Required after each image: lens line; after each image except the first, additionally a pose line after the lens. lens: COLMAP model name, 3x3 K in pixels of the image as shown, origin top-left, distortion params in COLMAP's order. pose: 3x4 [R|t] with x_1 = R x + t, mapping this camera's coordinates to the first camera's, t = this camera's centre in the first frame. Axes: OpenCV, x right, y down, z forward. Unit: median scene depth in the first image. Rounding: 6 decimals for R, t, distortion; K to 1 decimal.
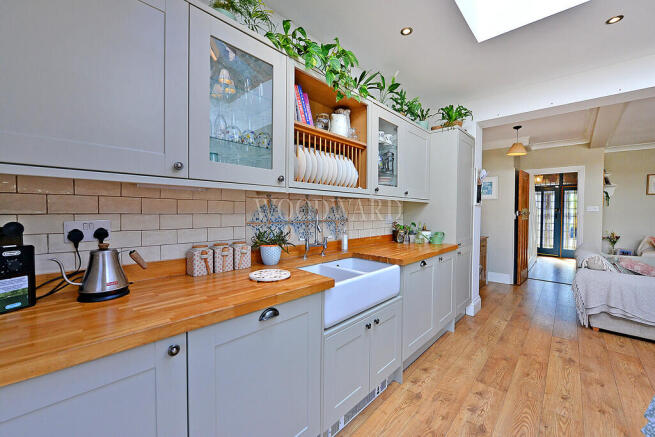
lens RADIAL K [[261.2, 0, 328.0], [0, 261.2, 217.2], [0, 0, 1]] dist [-0.000622, -0.002741]
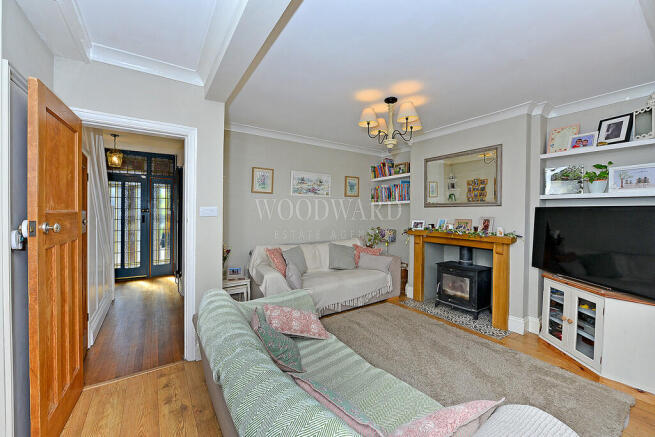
lens RADIAL K [[260.6, 0, 328.2], [0, 260.6, 207.5], [0, 0, 1]] dist [0.000513, -0.000029]
pose [[0.222291, 0.004470, 0.974970, 1.007495], [0.025715, 0.999615, -0.010446, -0.052100], [-0.974641, 0.027393, 0.222090, 1.195241]]
